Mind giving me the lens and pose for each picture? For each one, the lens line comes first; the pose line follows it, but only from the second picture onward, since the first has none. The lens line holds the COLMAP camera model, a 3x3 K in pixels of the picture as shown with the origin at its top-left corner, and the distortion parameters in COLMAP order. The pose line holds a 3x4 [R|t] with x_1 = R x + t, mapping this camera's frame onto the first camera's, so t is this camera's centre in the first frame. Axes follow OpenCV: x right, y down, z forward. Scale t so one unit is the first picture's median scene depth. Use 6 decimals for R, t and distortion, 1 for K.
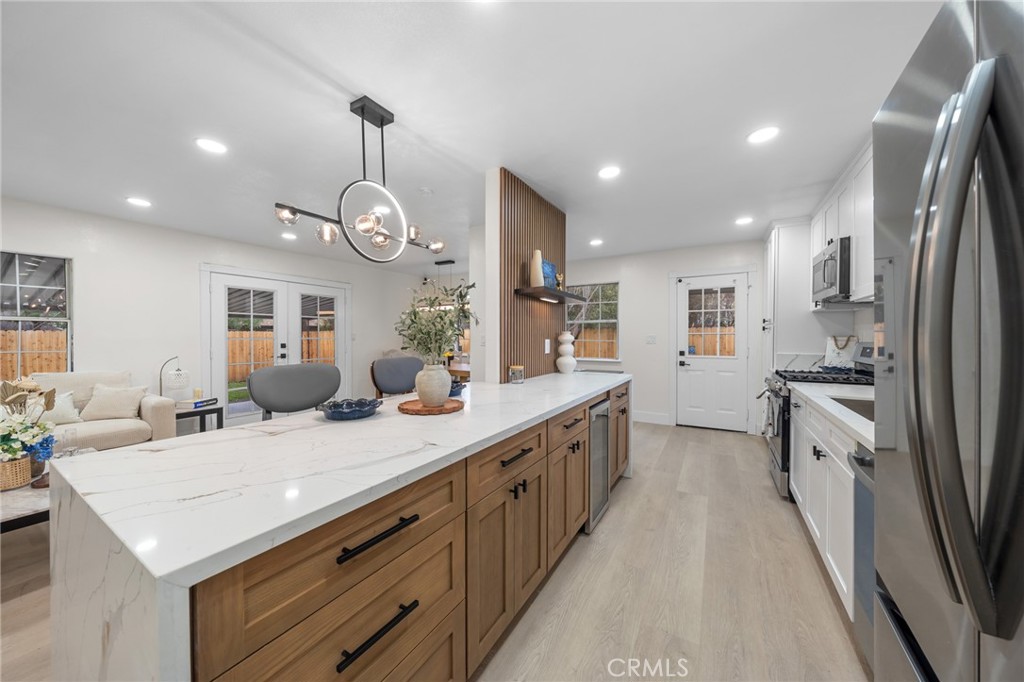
lens RADIAL K [[349.5, 0, 512.0], [0, 349.5, 341.0], [0, 0, 1]] dist [0.000000, -0.000018]
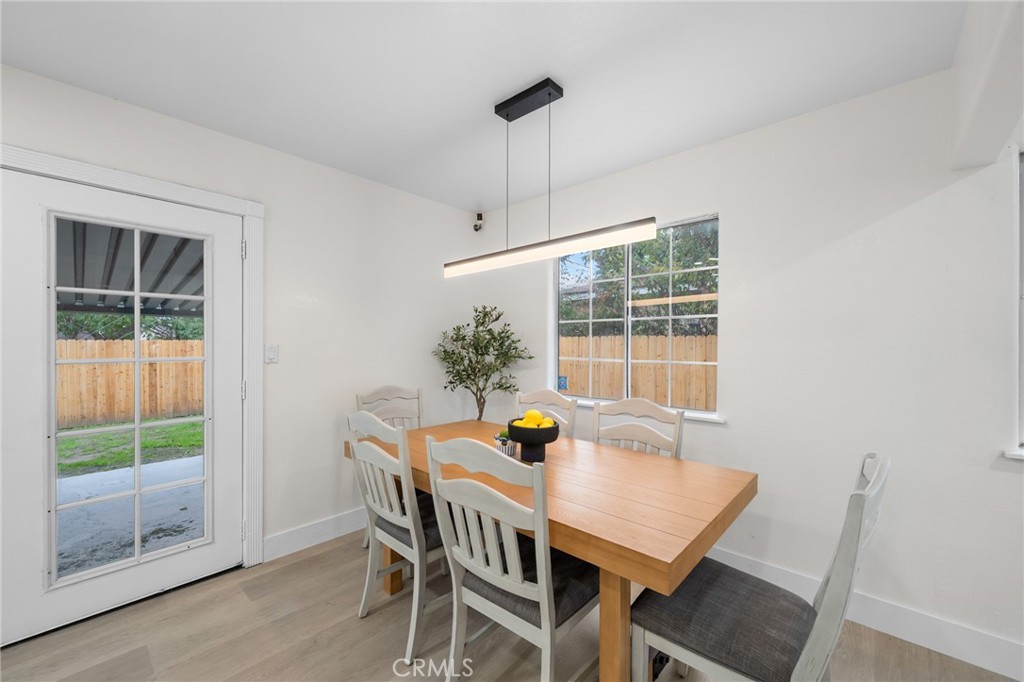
lens RADIAL K [[400.7, 0, 512.0], [0, 400.7, 341.0], [0, 0, 1]] dist [-0.000359, -0.000017]
pose [[0.978485, 0.005975, -0.206230, -0.169132], [-0.008925, 0.999871, -0.013376, -0.029029], [0.206124, 0.014929, 0.978412, 0.838093]]
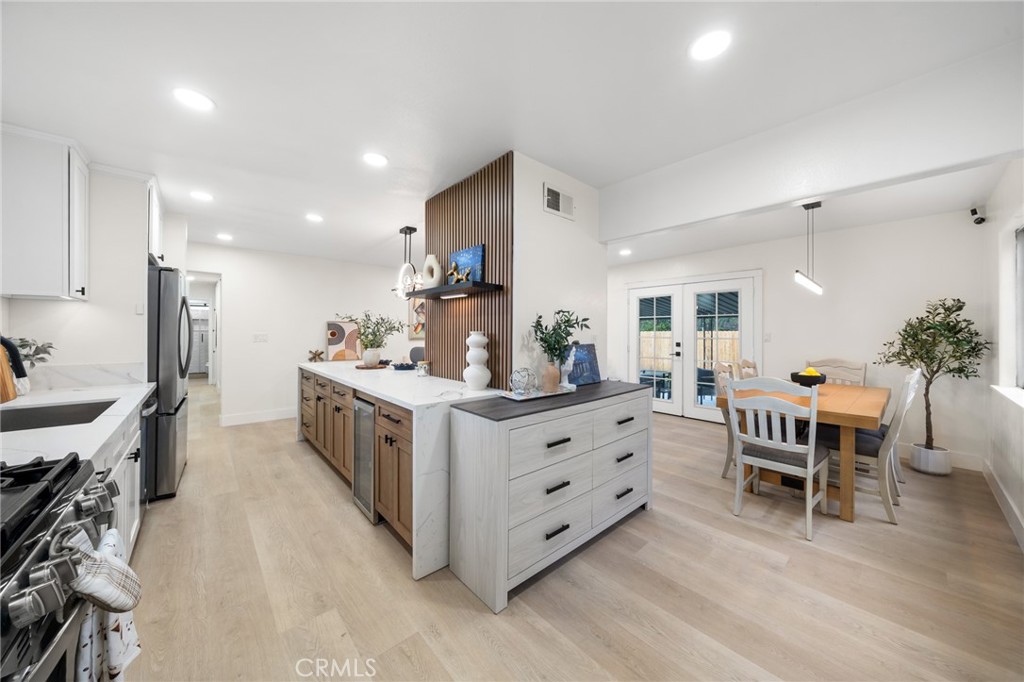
lens RADIAL K [[349.5, 0, 512.0], [0, 349.5, 341.0], [0, 0, 1]] dist [0.000000, -0.000018]
pose [[-0.300143, 0.024831, -0.953571, 0.572363], [-0.014496, 0.999427, 0.030588, -0.024411], [0.953784, 0.023004, -0.299611, 0.893096]]
